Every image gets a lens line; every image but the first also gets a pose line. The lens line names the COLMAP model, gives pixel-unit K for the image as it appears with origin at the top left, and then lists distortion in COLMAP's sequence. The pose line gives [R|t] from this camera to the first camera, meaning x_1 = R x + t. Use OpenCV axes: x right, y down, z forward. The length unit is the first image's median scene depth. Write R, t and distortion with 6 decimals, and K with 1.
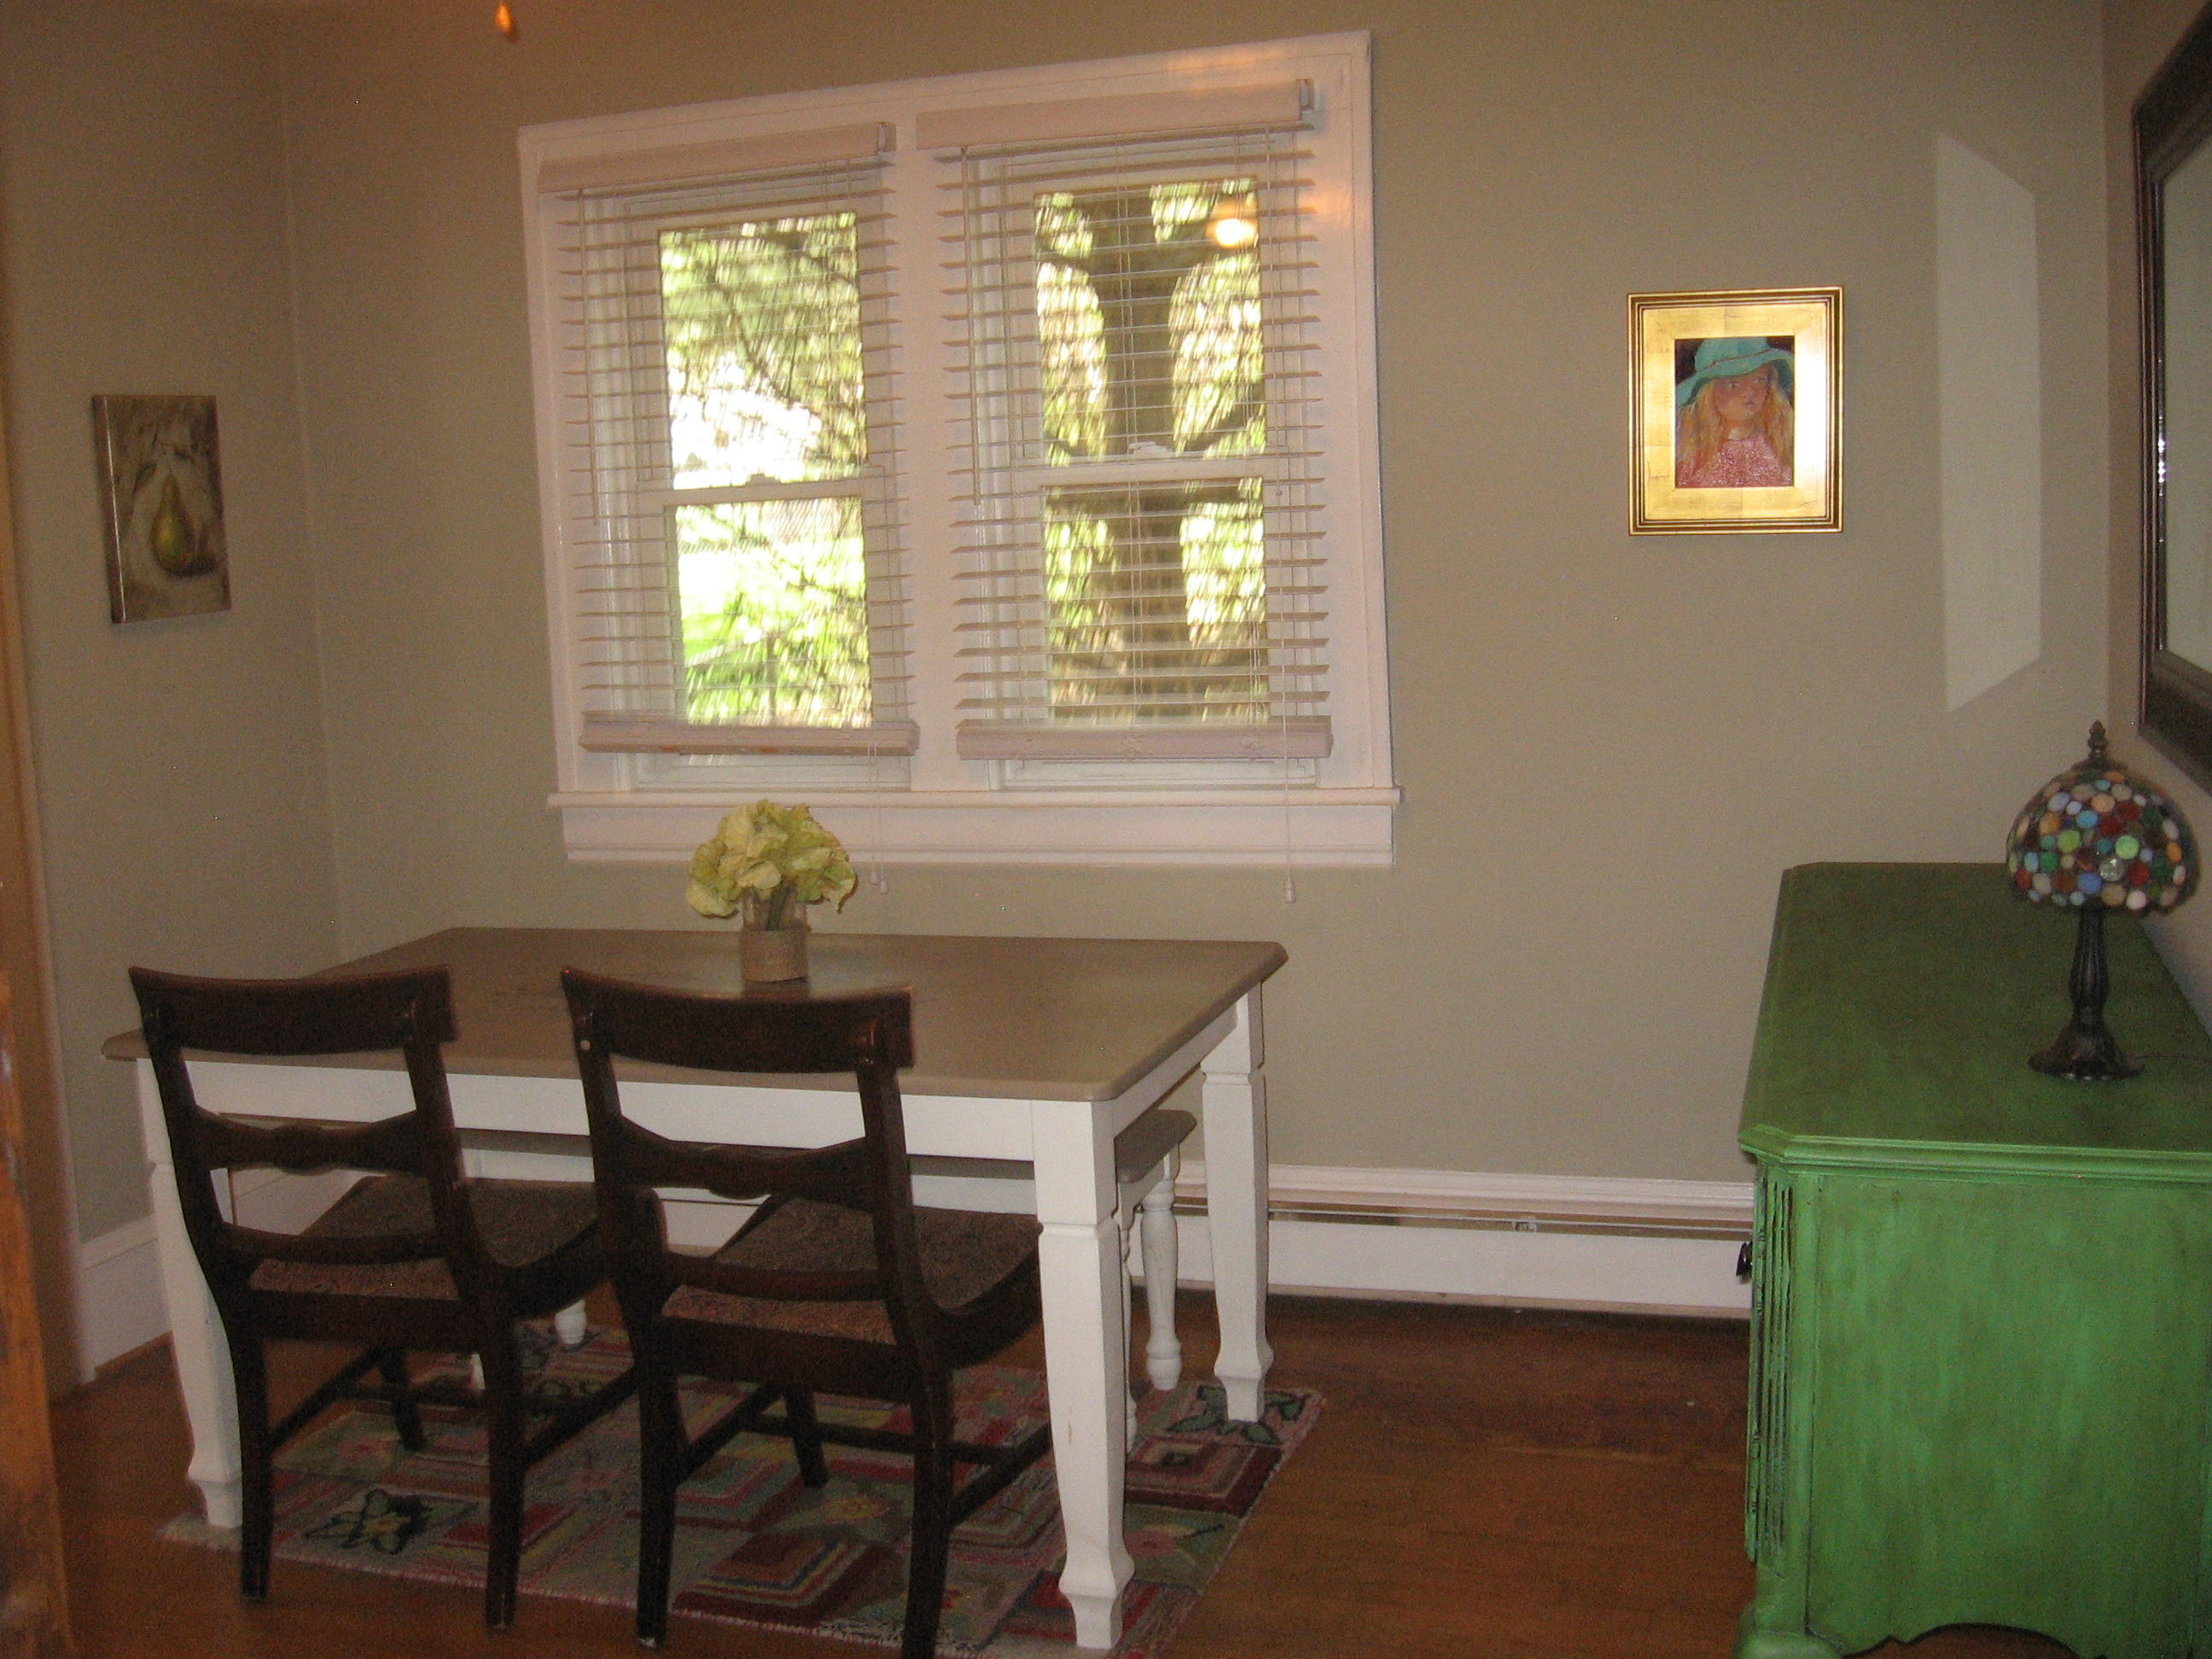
lens RADIAL K [[2326.1, 0, 1088.6], [0, 2326.1, 825.6], [0, 0, 1]] dist [-0.148459, 0.096523]
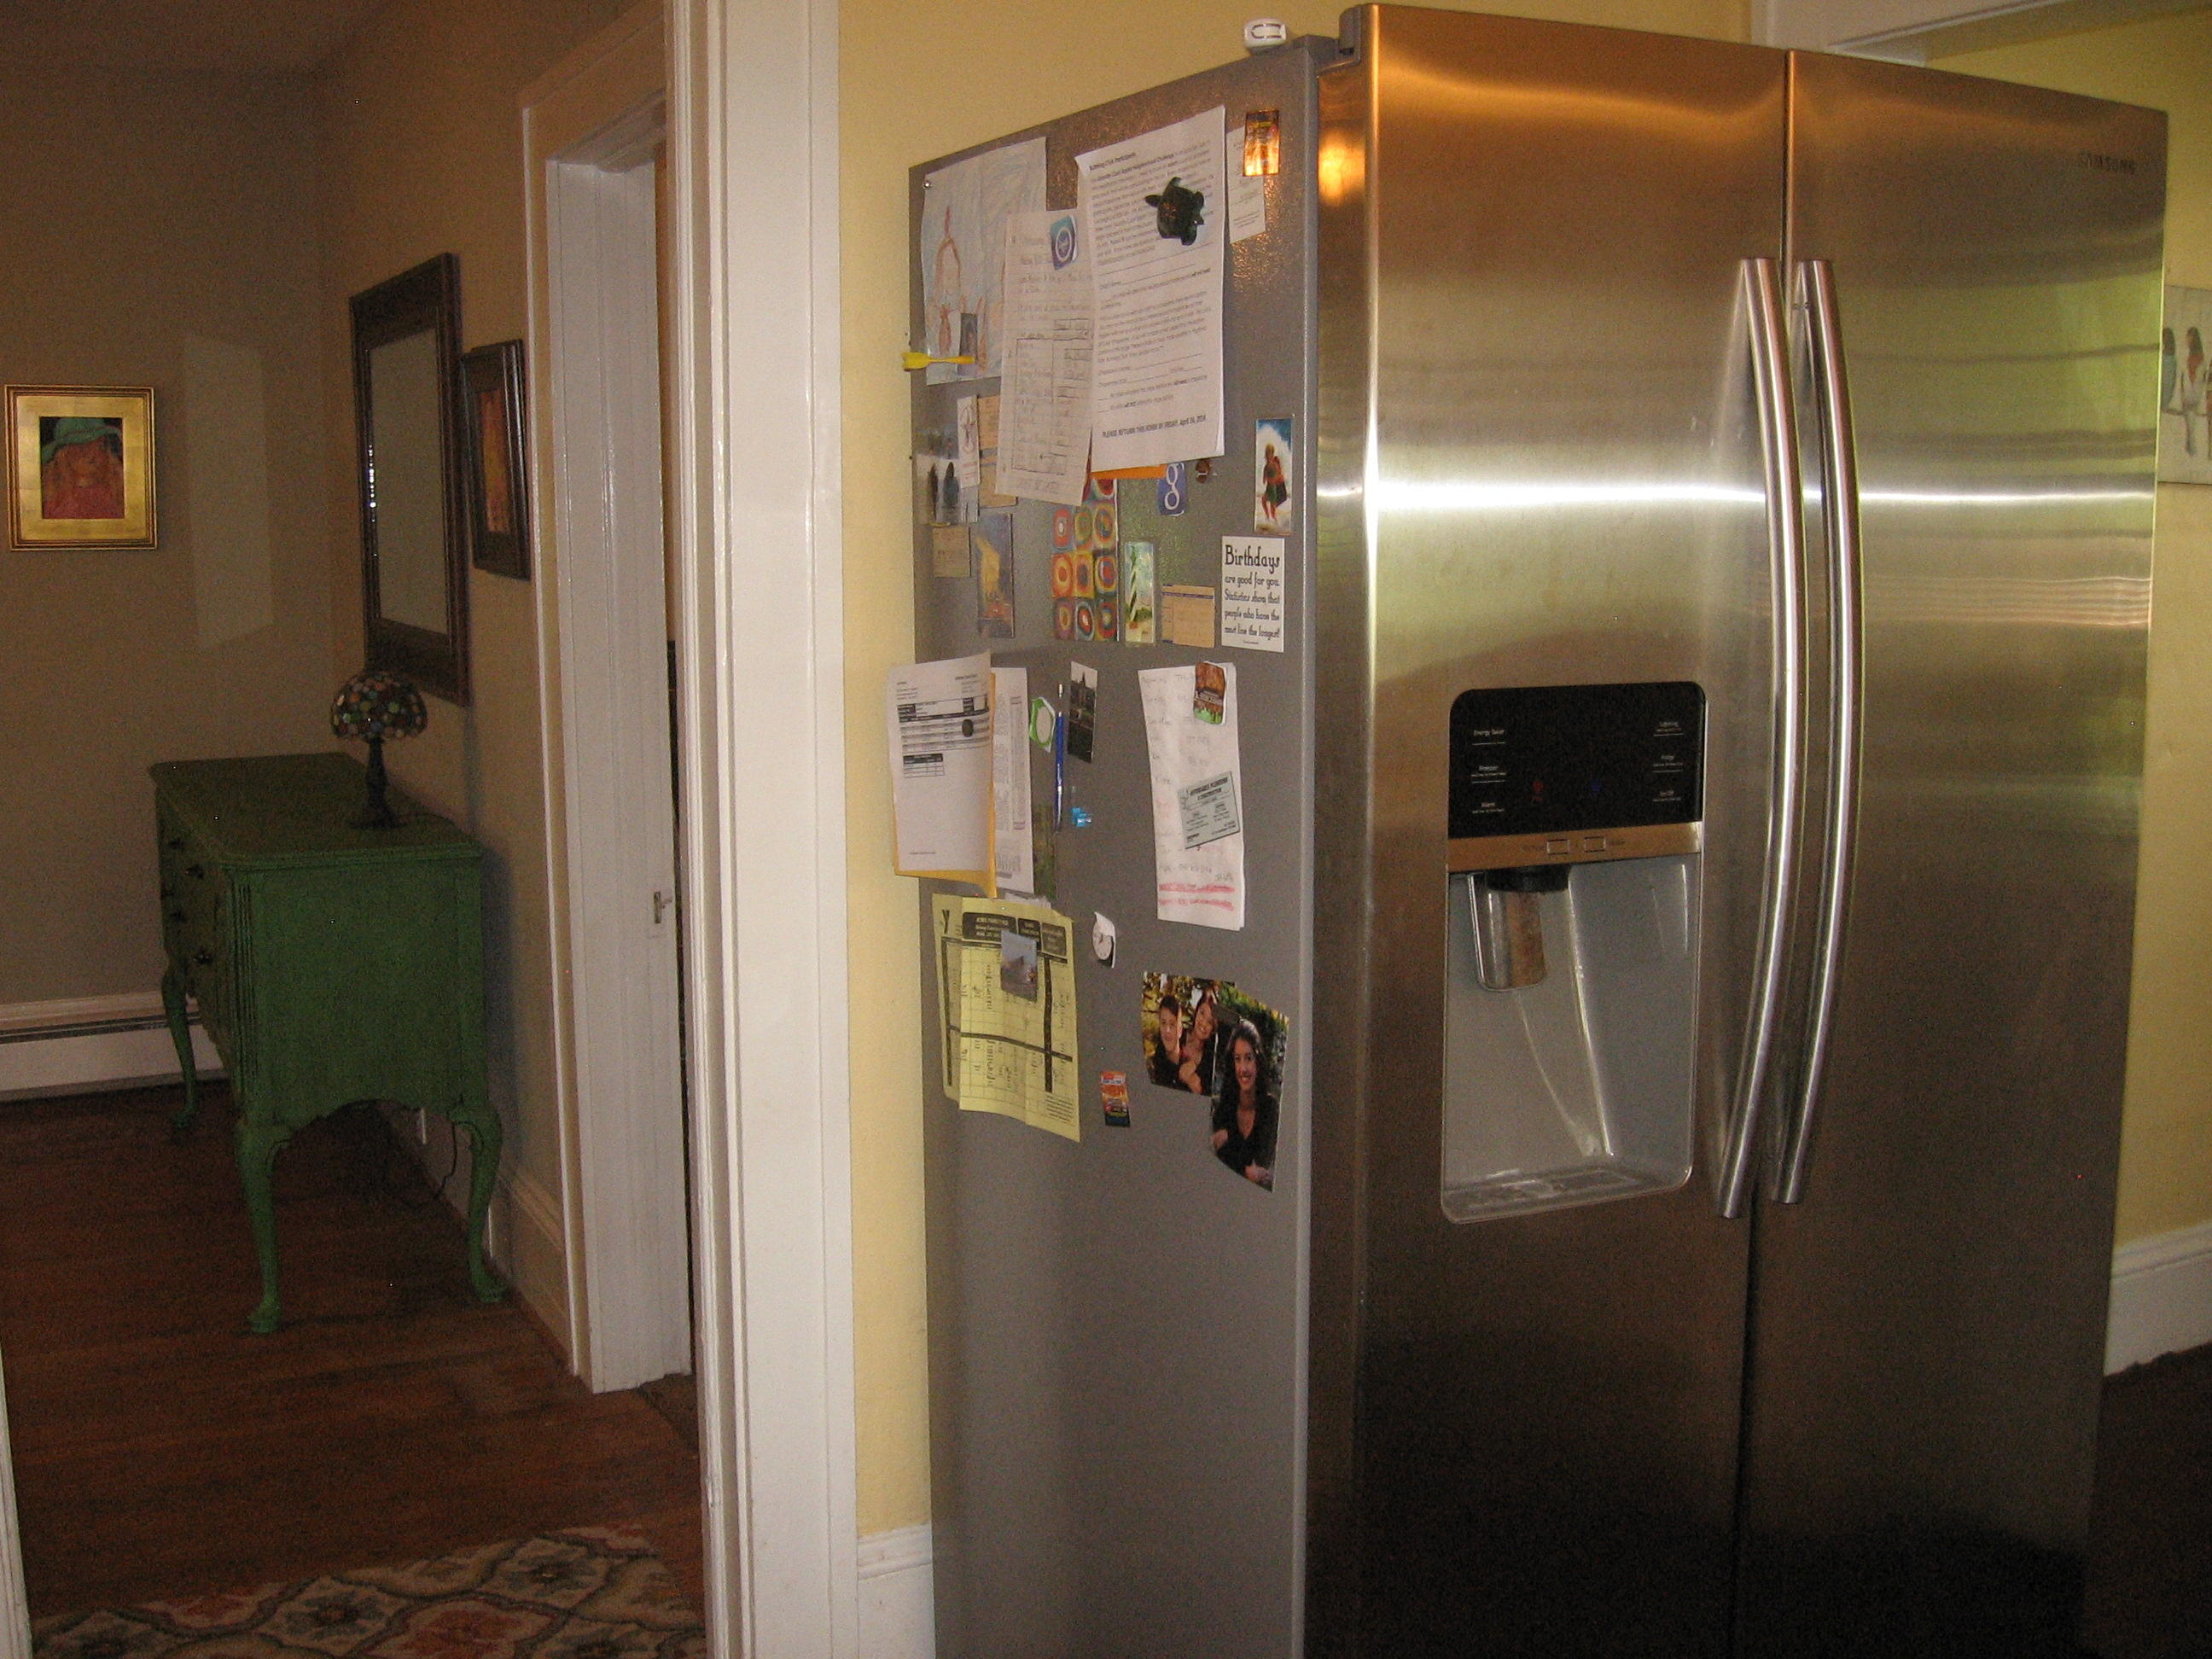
lens RADIAL K [[2326.1, 0, 1088.6], [0, 2326.1, 825.6], [0, 0, 1]] dist [-0.148459, 0.096523]
pose [[0.707464, -0.058277, 0.704343, -0.292771], [0.062984, 0.997828, 0.019298, 0.060718], [-0.703938, 0.030710, 0.709597, -0.471431]]
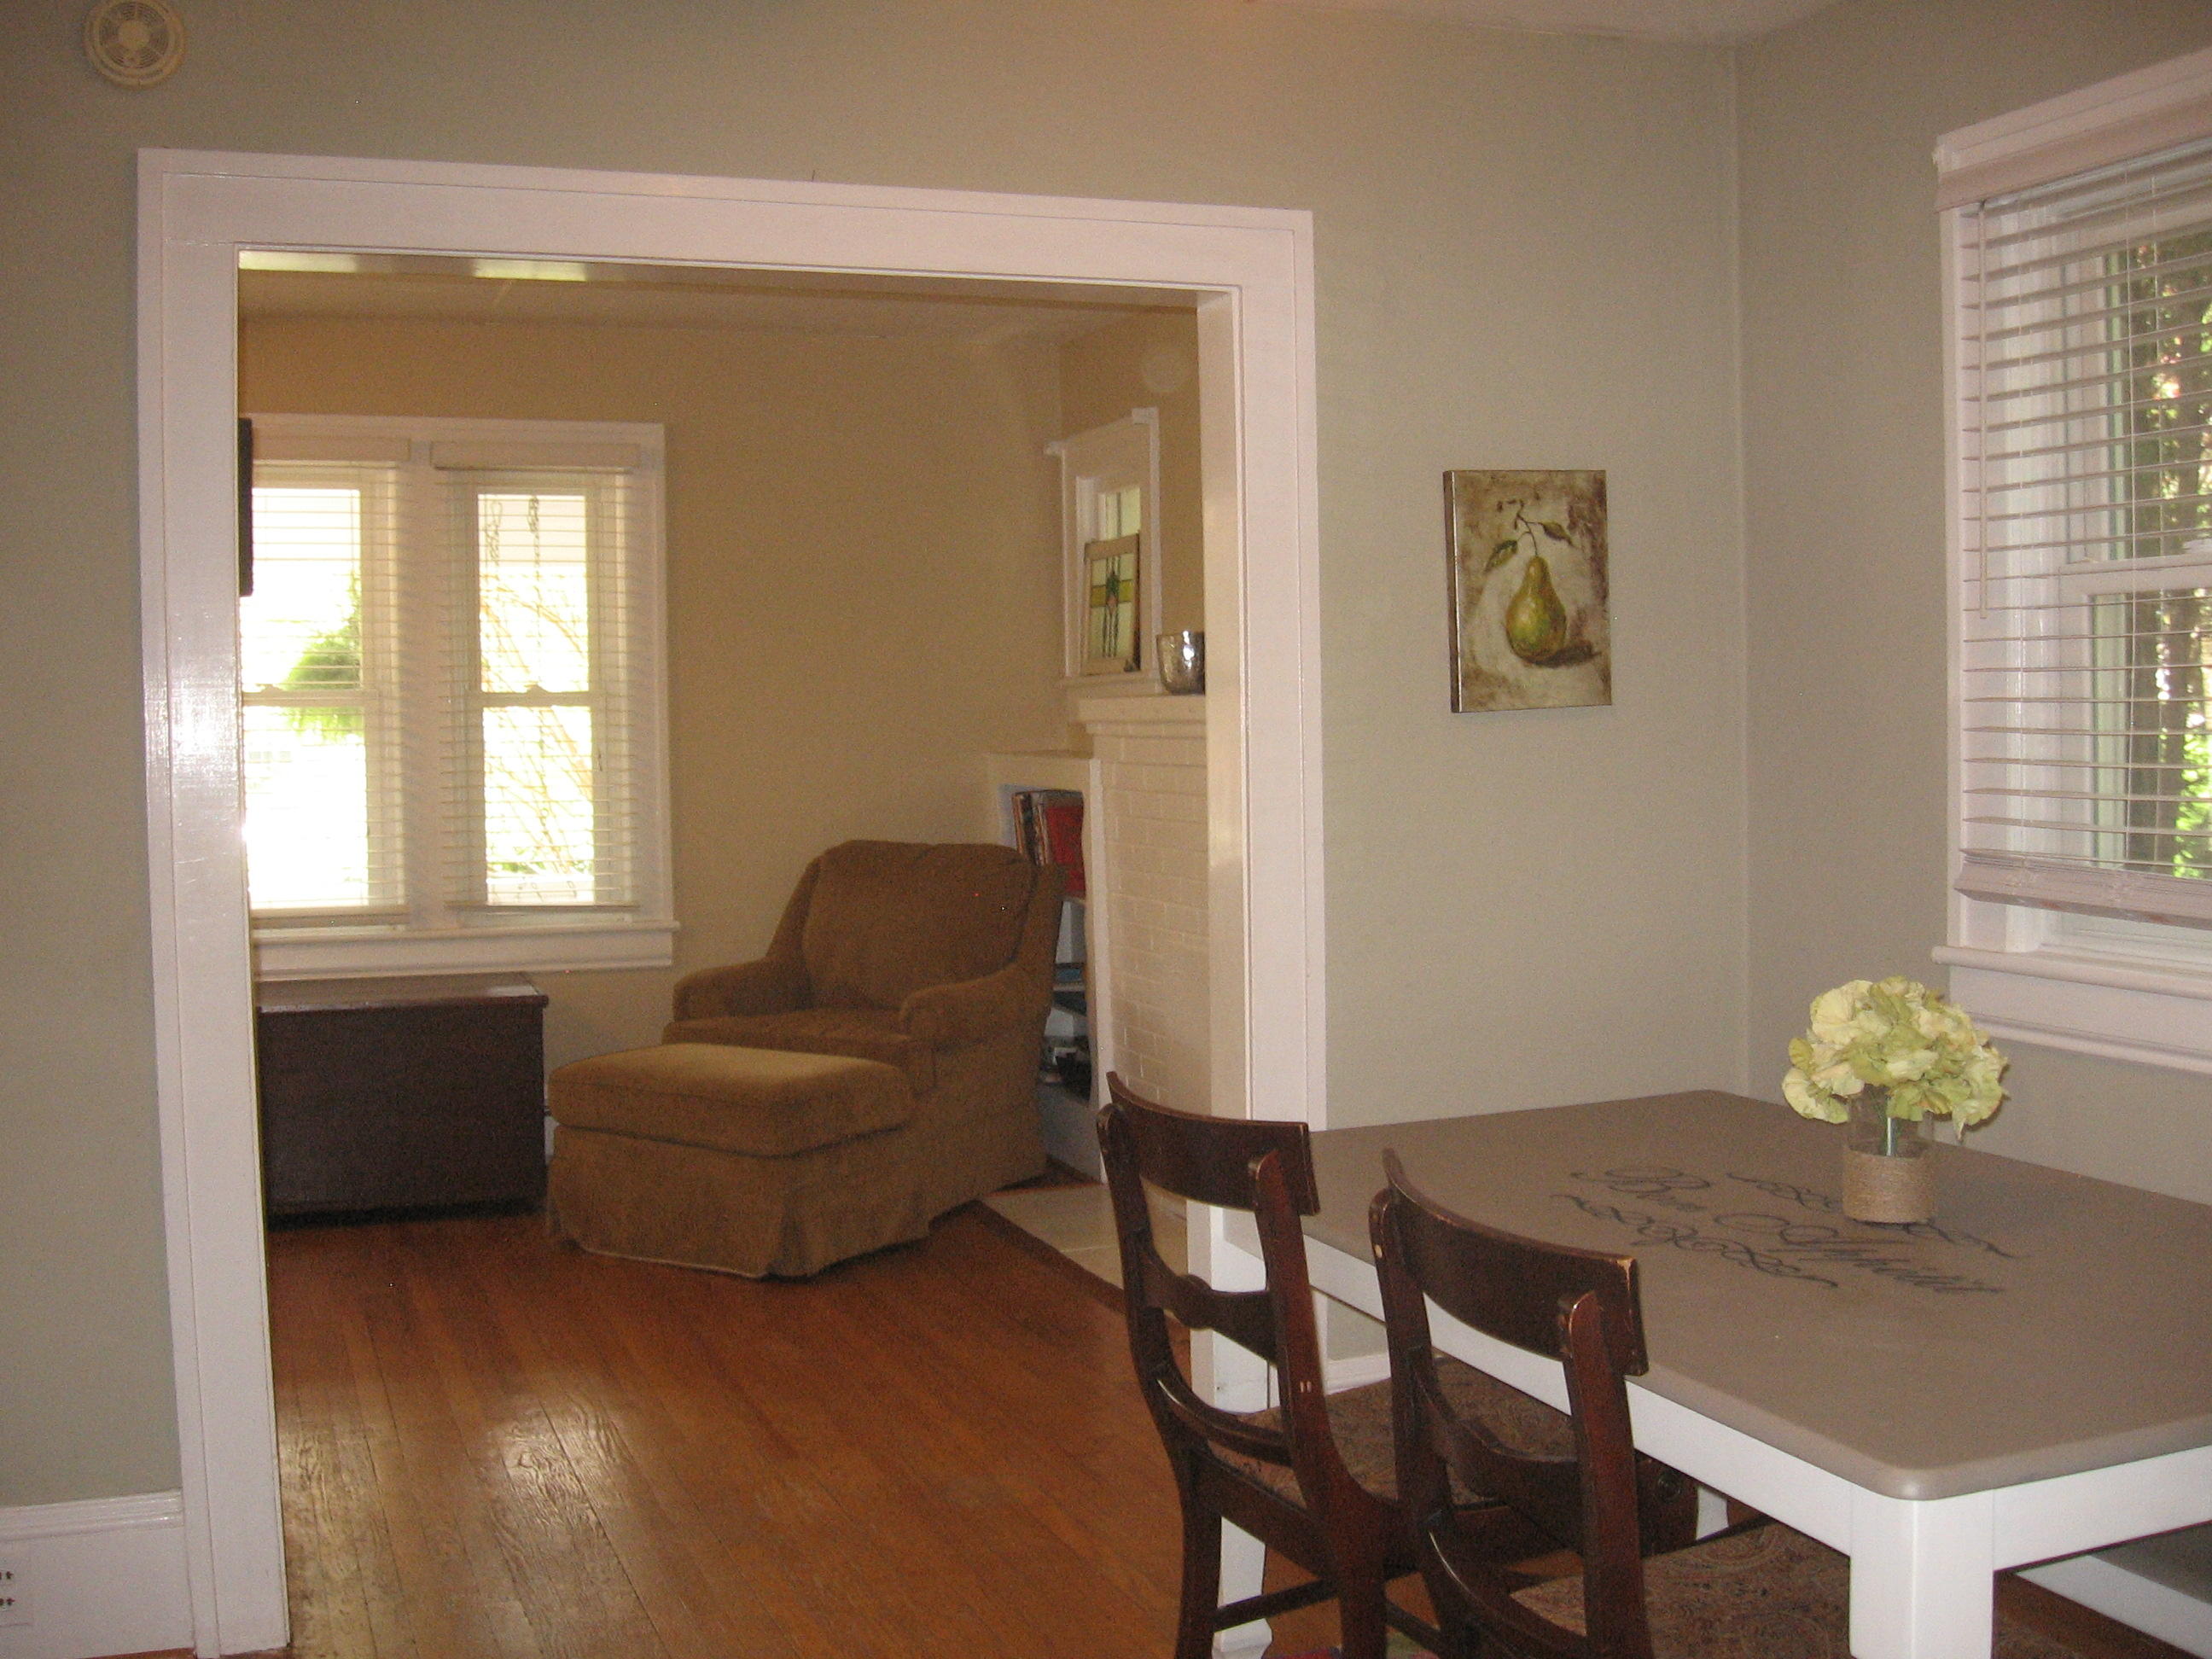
lens RADIAL K [[2326.1, 0, 1088.6], [0, 2326.1, 825.6], [0, 0, 1]] dist [-0.148459, 0.096523]
pose [[0.632505, 0.069230, -0.771456, 0.228741], [-0.108249, 0.994124, 0.000461, -0.027991], [0.766955, 0.083218, 0.636282, 0.294997]]
